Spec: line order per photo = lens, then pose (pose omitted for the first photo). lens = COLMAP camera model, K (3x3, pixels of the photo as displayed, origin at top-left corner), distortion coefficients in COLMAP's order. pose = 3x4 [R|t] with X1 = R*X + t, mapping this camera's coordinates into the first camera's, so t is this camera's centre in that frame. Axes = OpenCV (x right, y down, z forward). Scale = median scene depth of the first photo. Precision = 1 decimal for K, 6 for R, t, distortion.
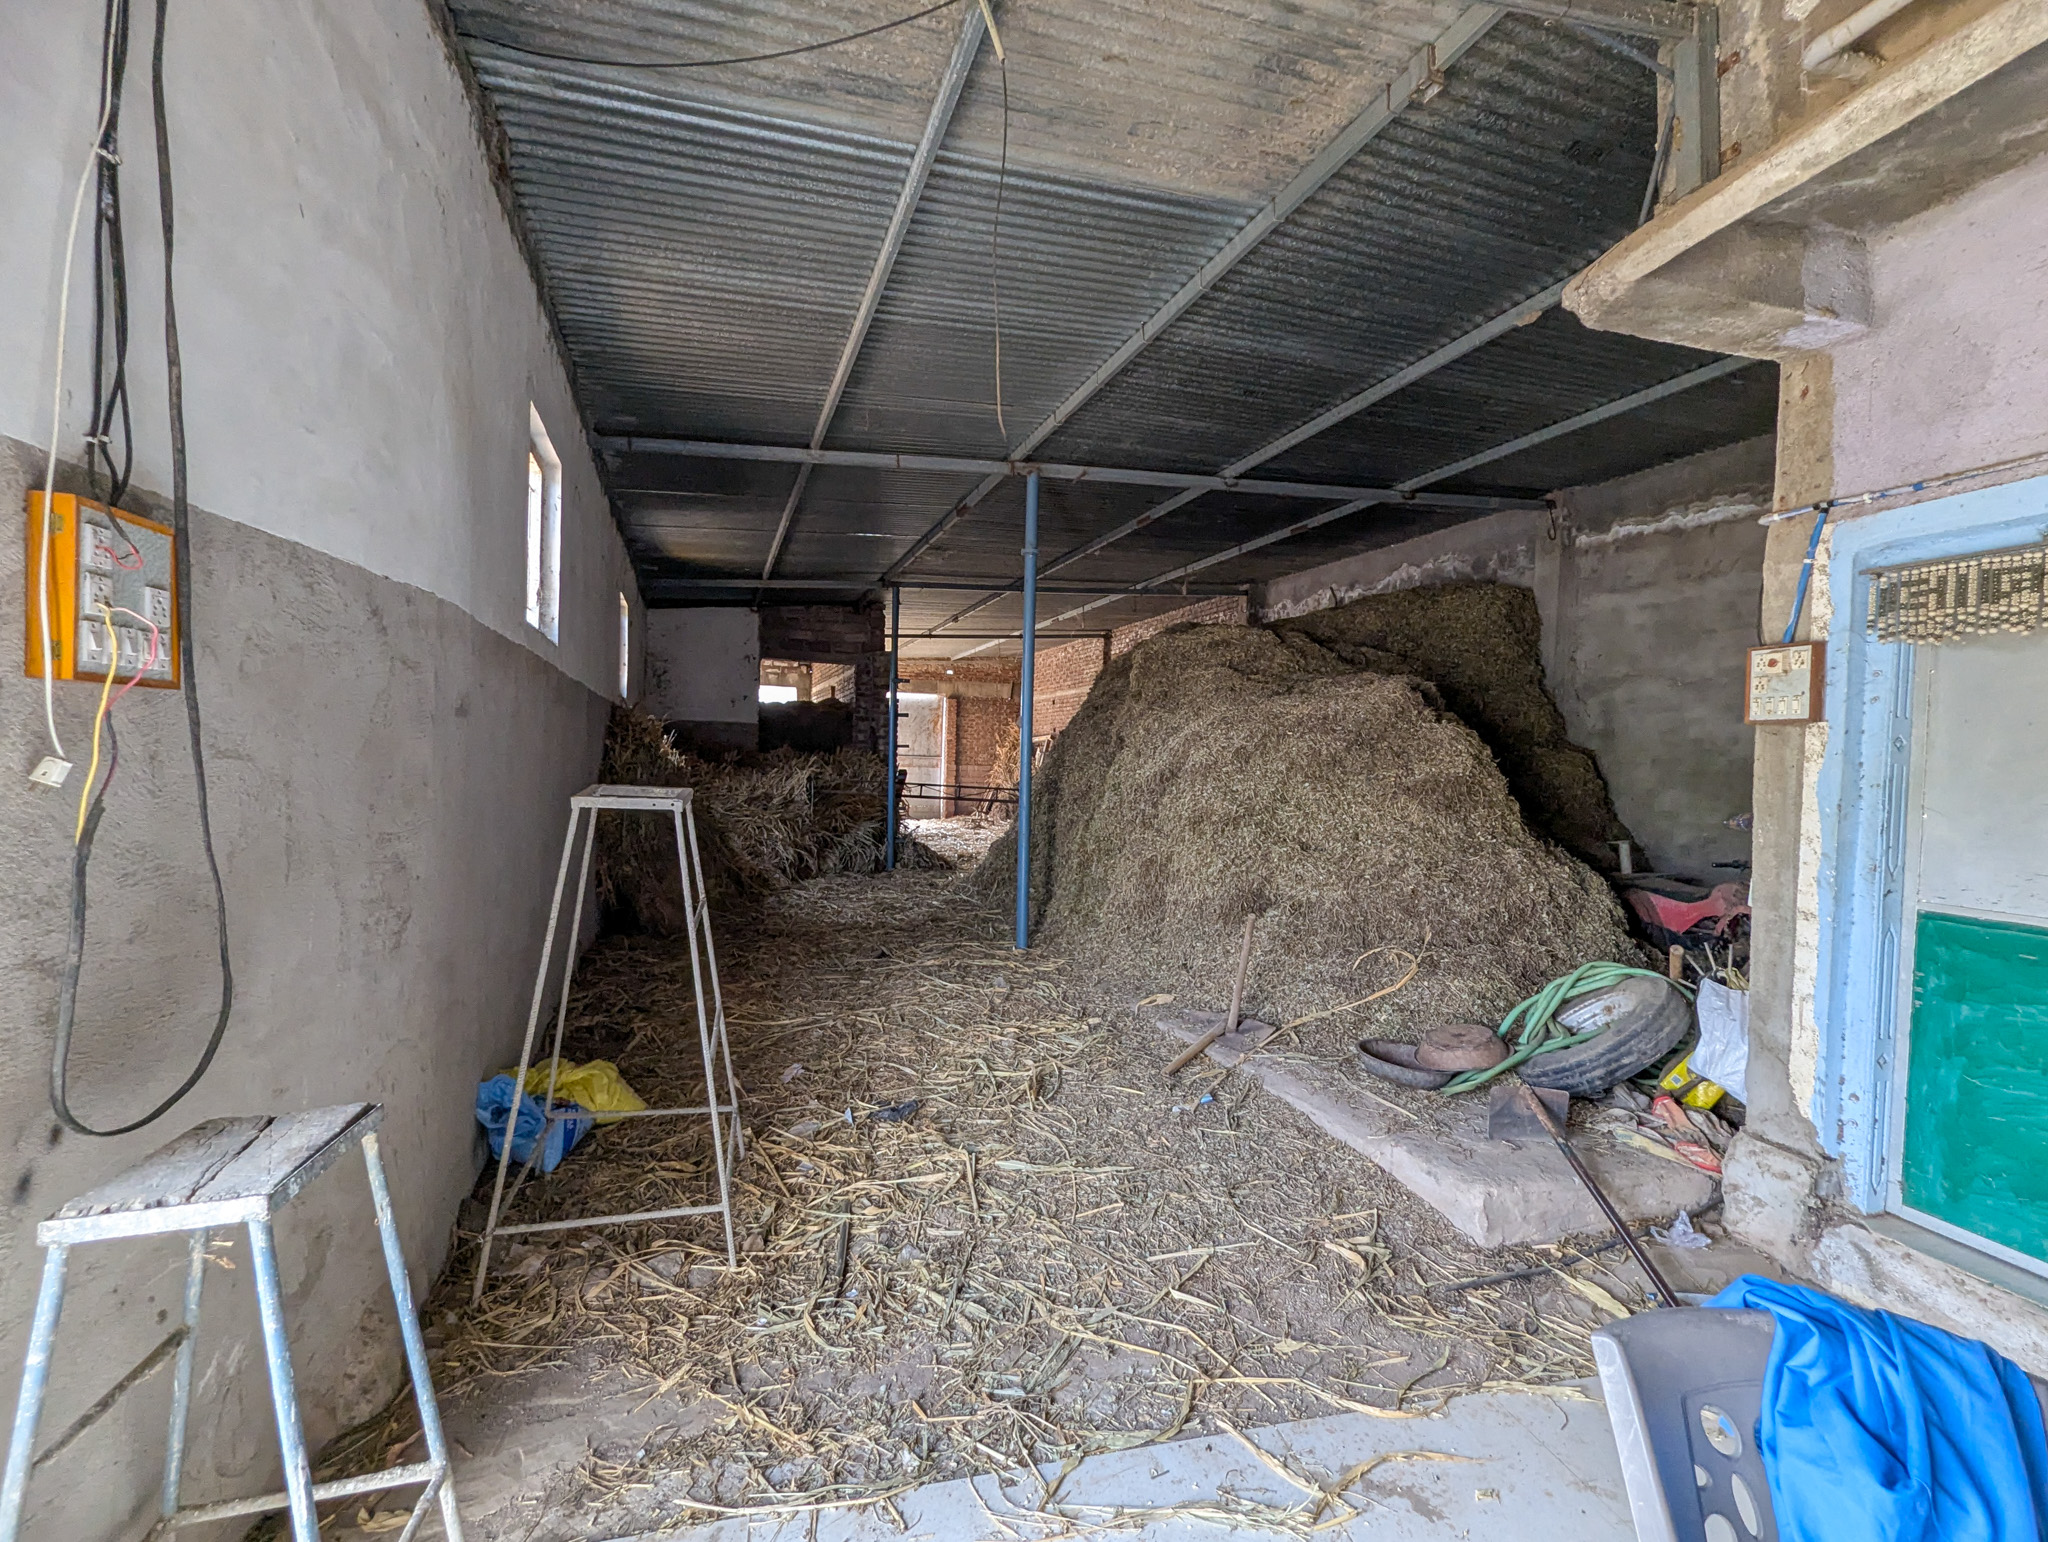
lens RADIAL K [[858.1, 0, 1029.9], [0, 858.1, 775.4], [0, 0, 1]] dist [0.002609, -0.000026]
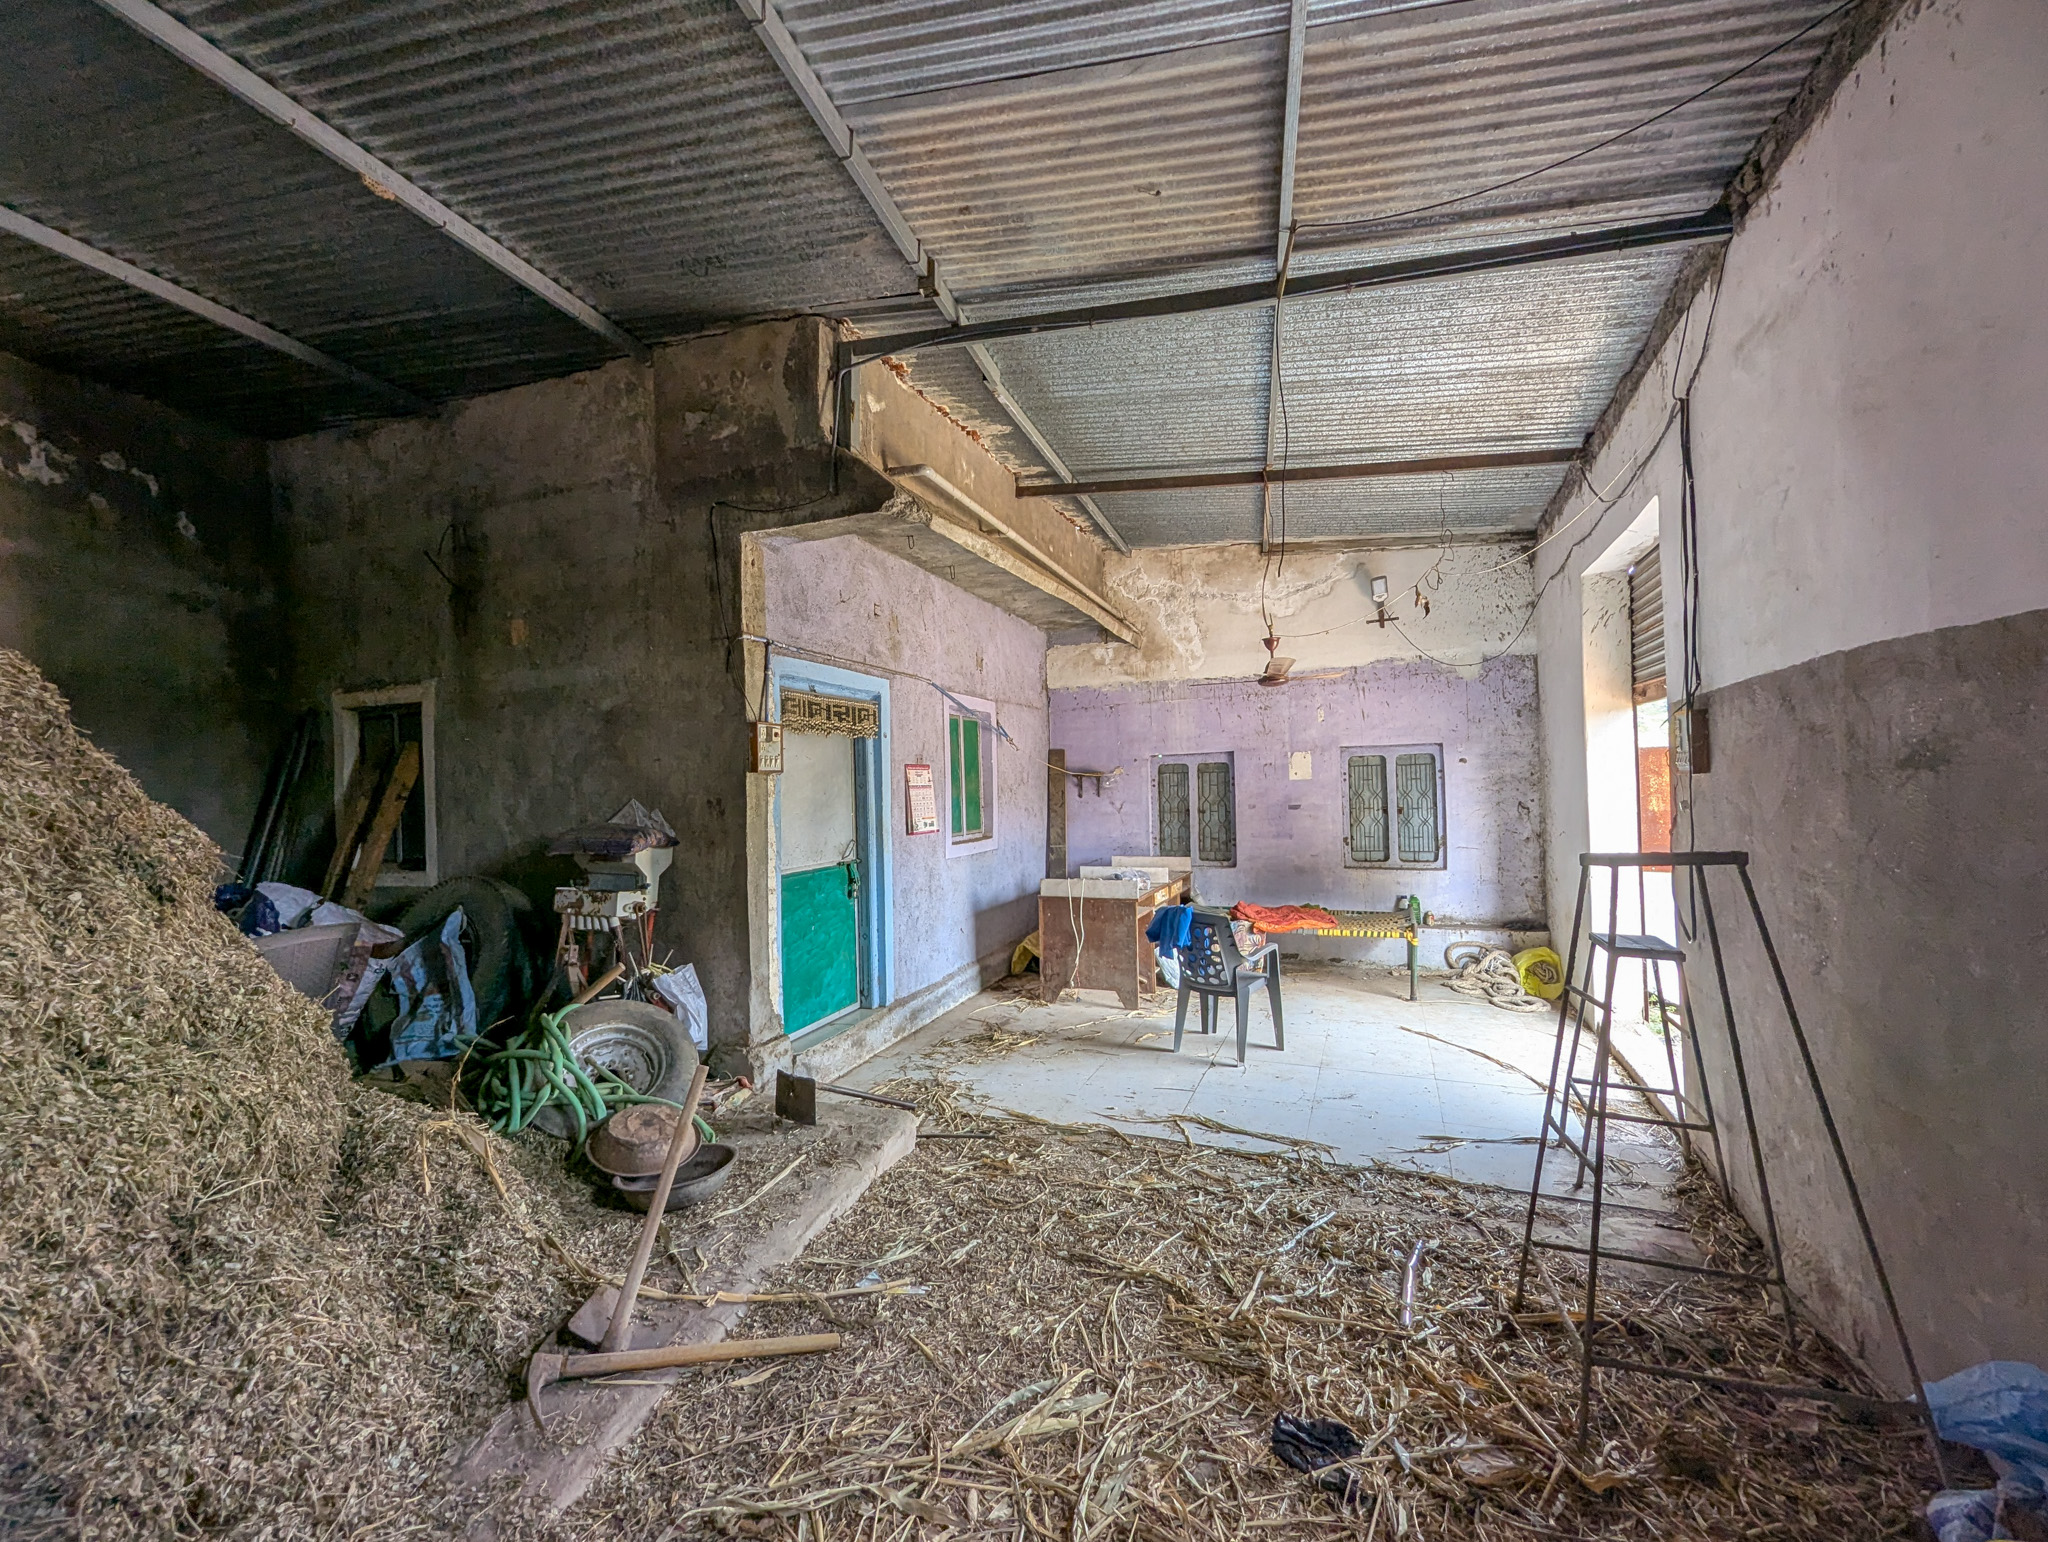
lens RADIAL K [[858.1, 0, 1029.9], [0, 858.1, 775.4], [0, 0, 1]] dist [0.002609, -0.000026]
pose [[-0.815344, -0.005810, 0.578947, -0.278992], [0.008730, 0.999713, 0.022328, -0.056559], [-0.578911, 0.023260, -0.815059, 1.307597]]
